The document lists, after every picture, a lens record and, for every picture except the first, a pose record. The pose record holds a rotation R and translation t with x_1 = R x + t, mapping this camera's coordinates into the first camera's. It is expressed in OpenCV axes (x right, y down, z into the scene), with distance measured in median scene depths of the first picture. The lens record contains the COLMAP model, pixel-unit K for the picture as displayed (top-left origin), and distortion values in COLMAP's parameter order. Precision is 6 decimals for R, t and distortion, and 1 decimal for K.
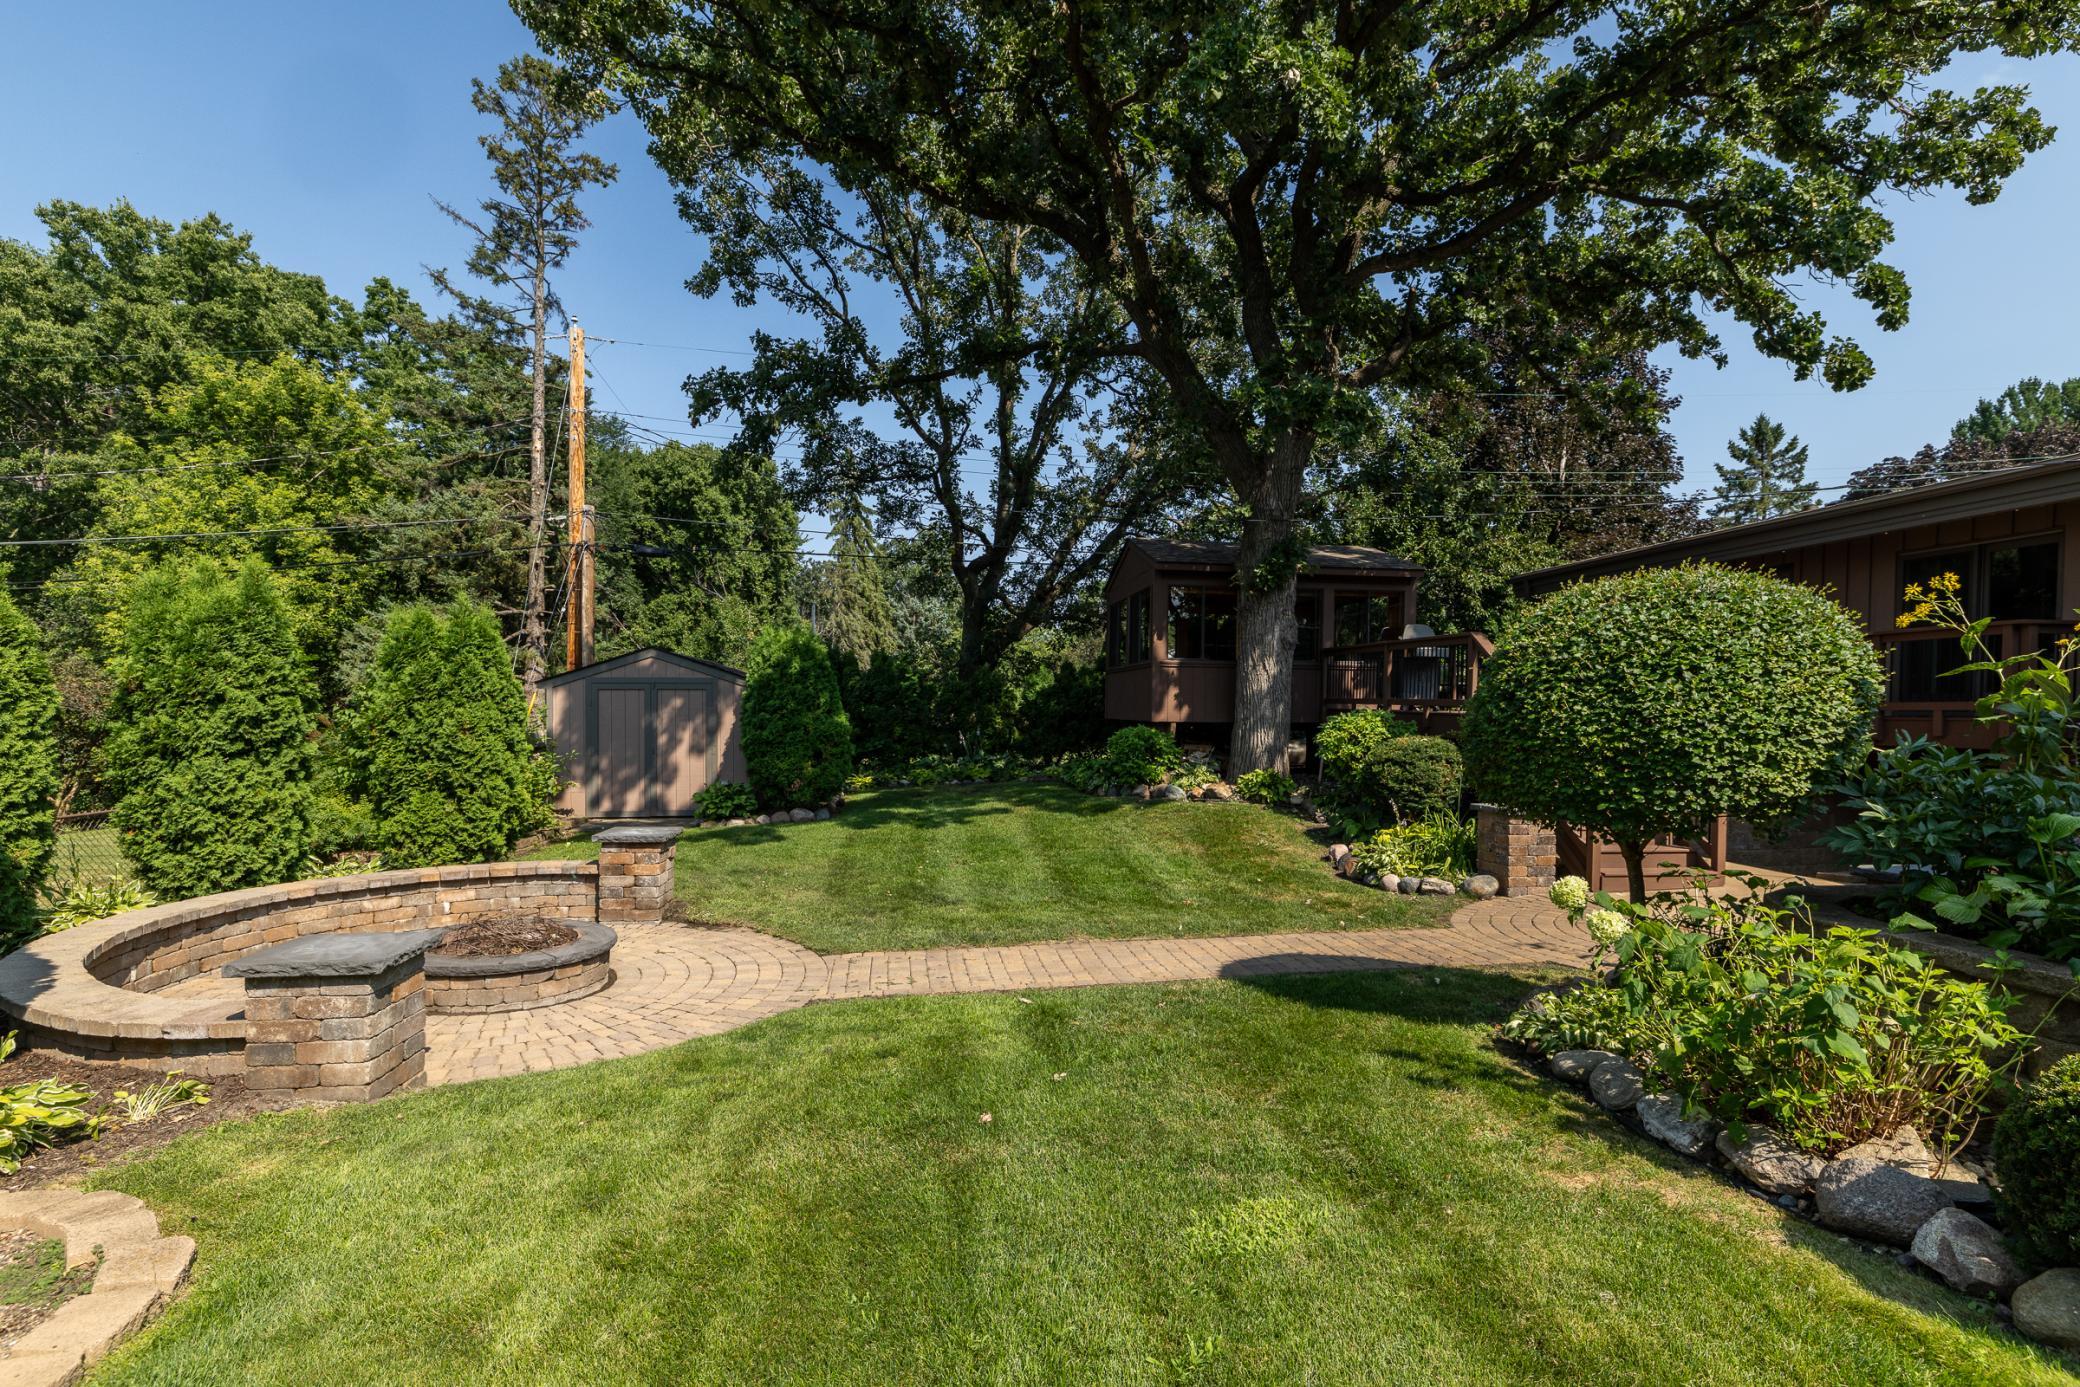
lens RADIAL K [[1010.7, 0, 1046.5], [0, 1010.7, 720.7], [0, 0, 1]] dist [-0.000556, 0.000160]
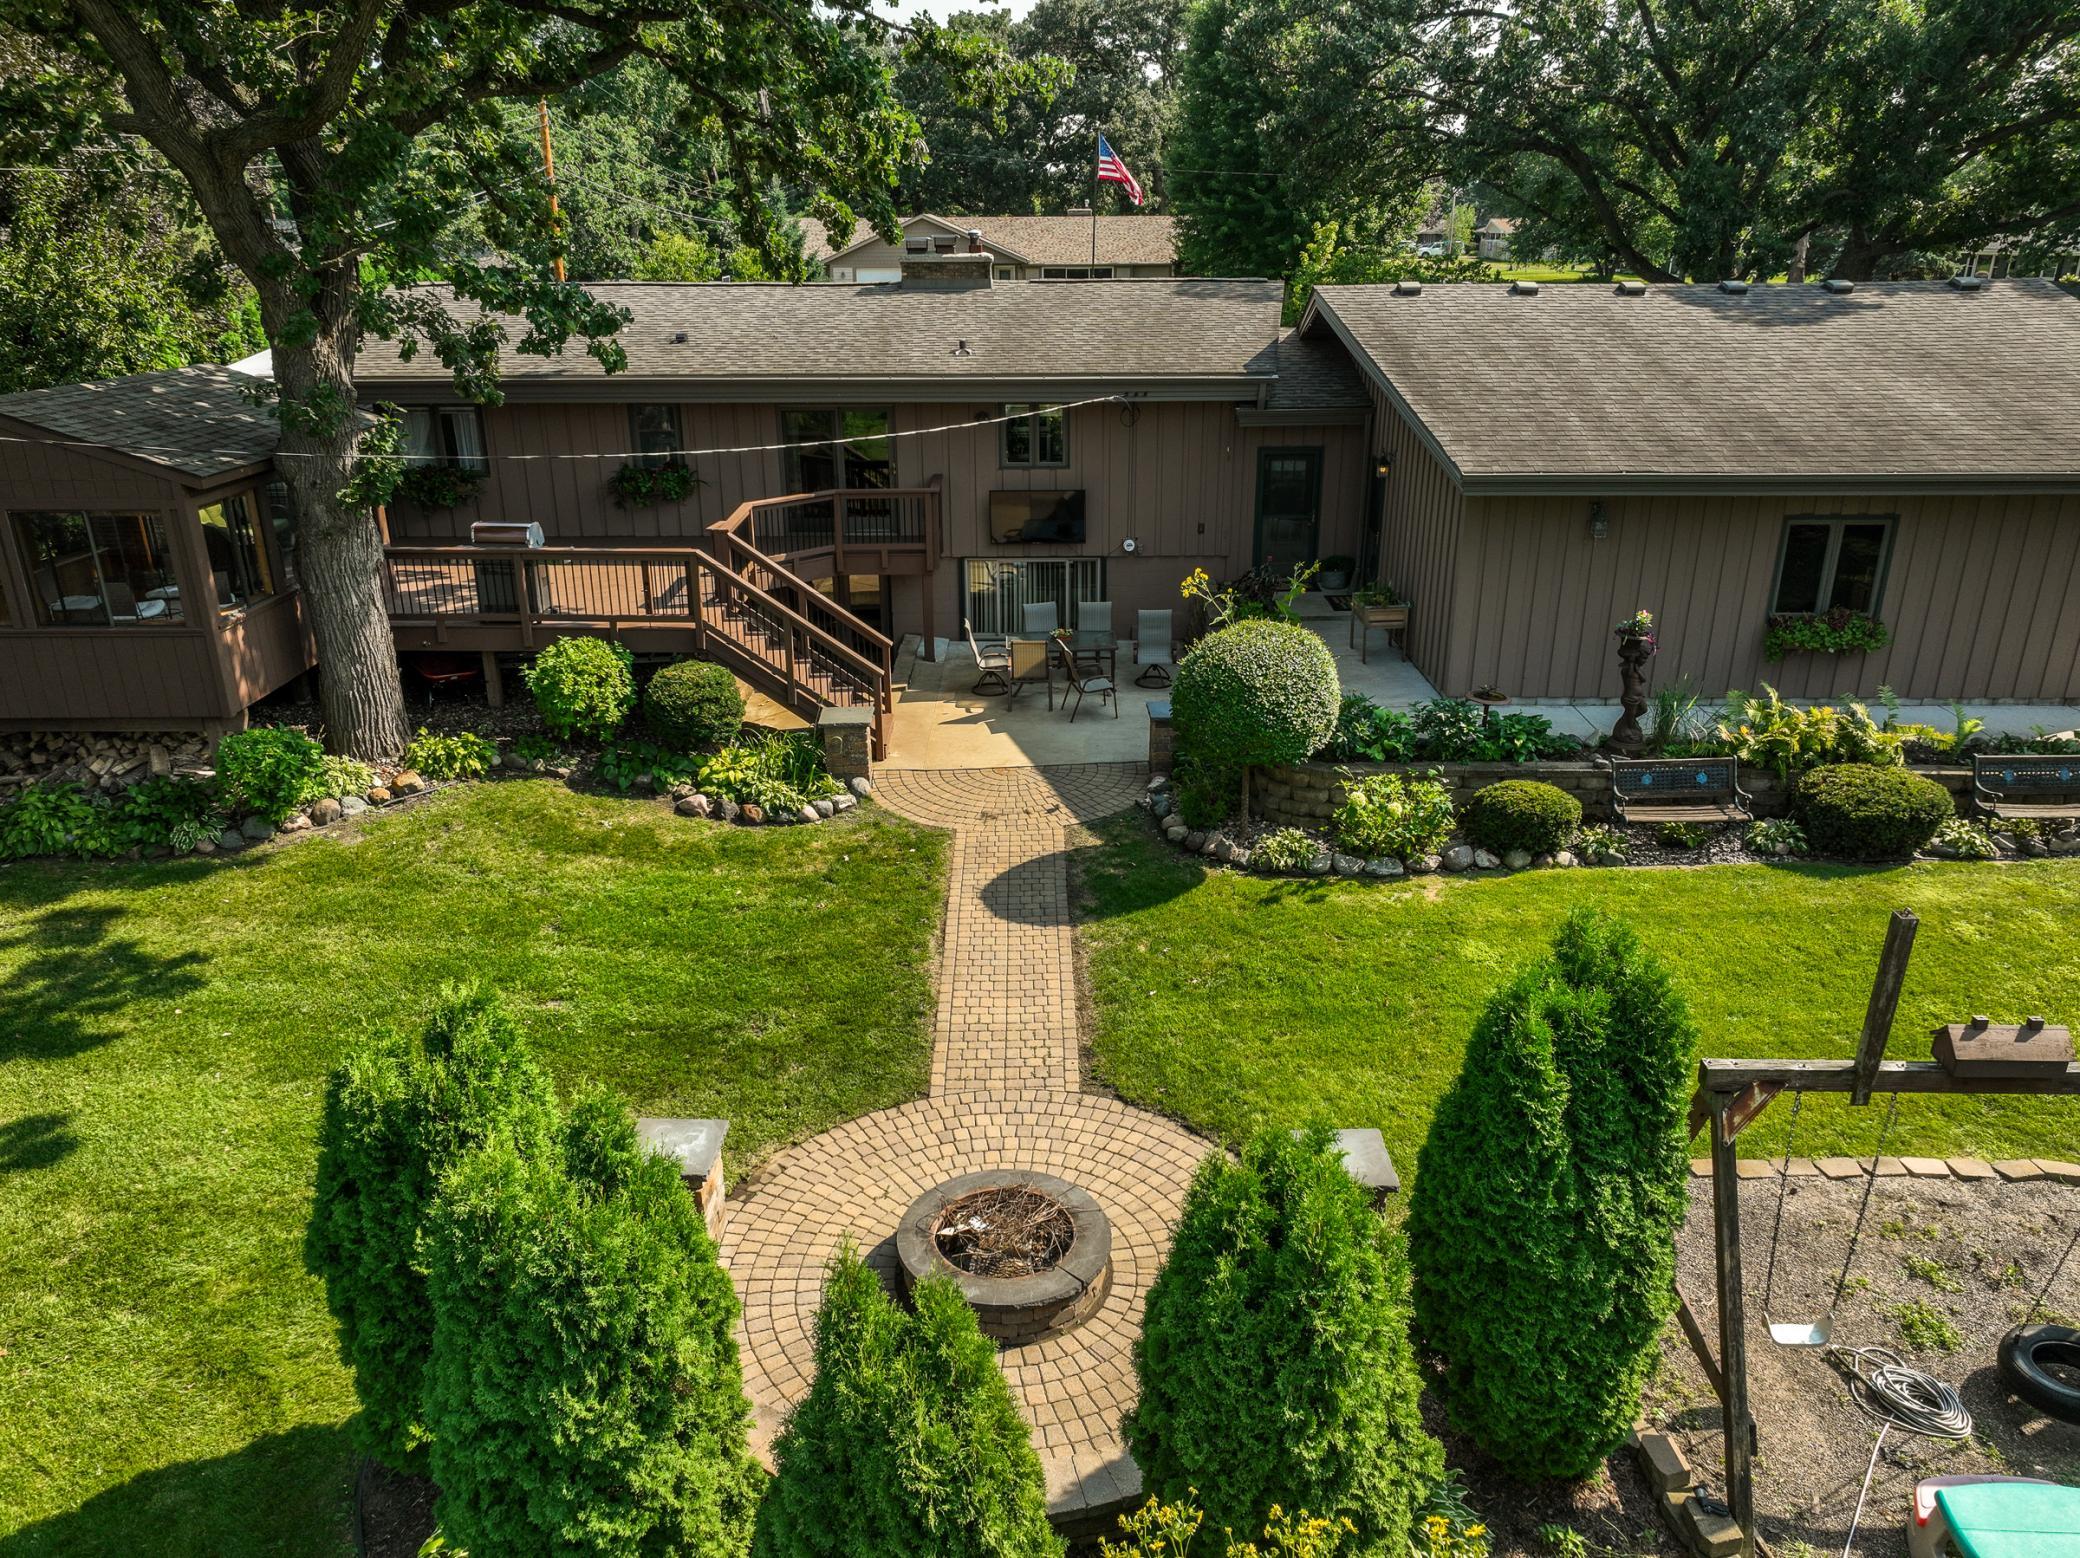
lens RADIAL K [[1453.3, 0, 1040.0], [0, 1453.3, 779.0], [0, 0, 1]] dist [-0.029568, -0.000562]
pose [[0.140035, -0.362406, 0.921440, -0.830876], [0.019516, 0.931439, 0.363373, -0.346353], [-0.989954, -0.032902, 0.137507, 0.388109]]
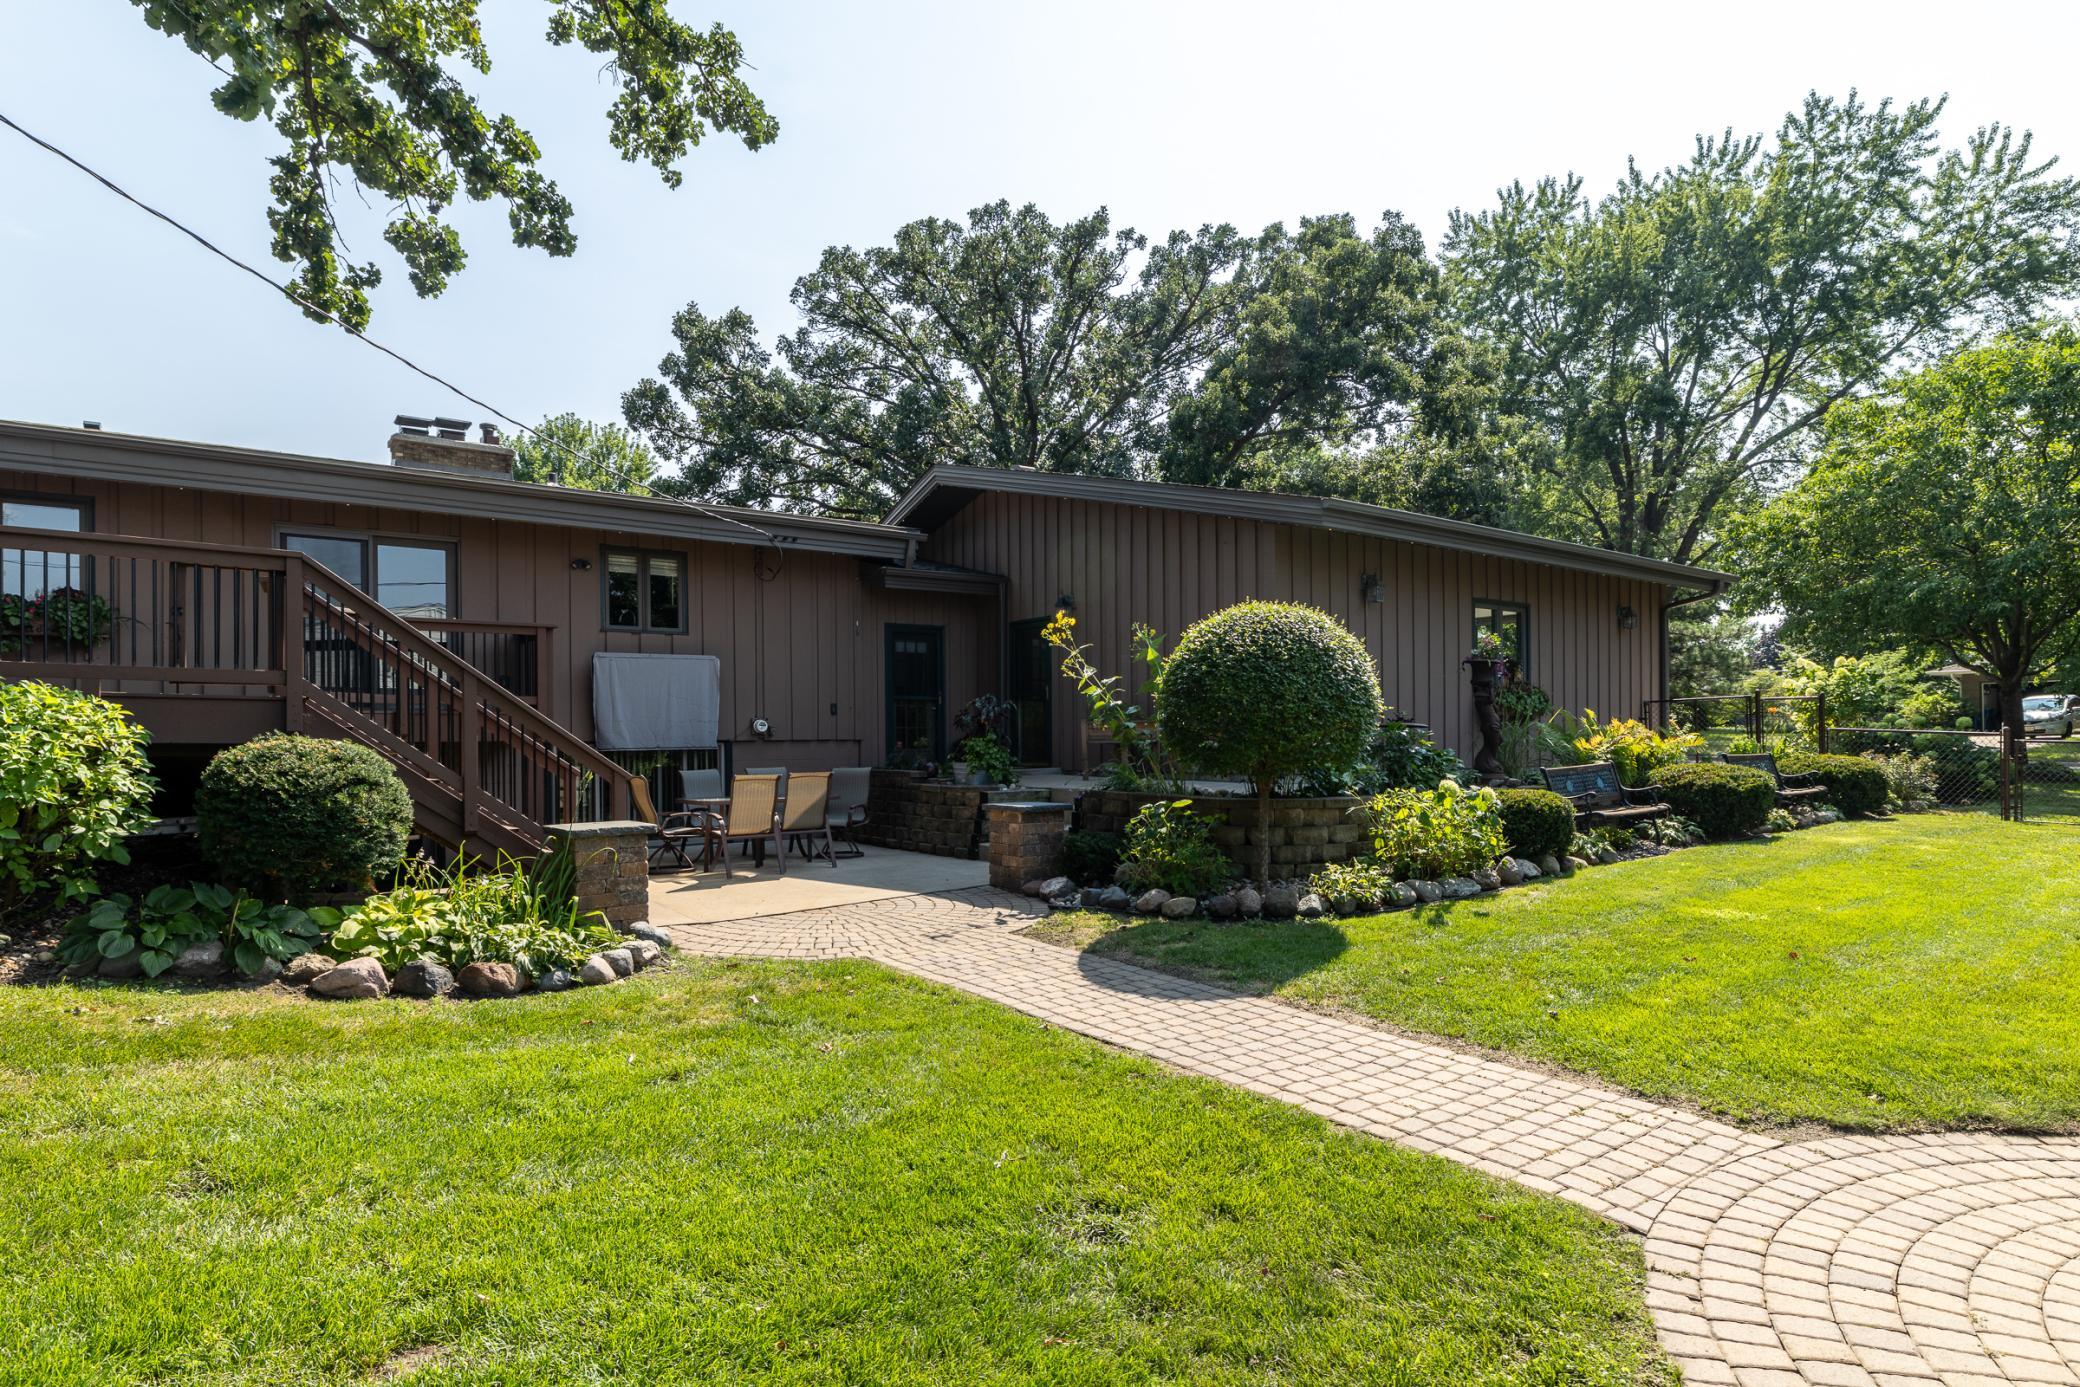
lens RADIAL K [[1131.2, 0, 1038.8], [0, 1131.2, 732.6], [0, 0, 1]] dist [-0.000210, -0.000111]
pose [[-0.473184, -0.005060, 0.880949, -0.294519], [0.014987, 0.999793, 0.013793, 0.008573], [-0.880836, 0.019729, -0.473010, 0.813767]]
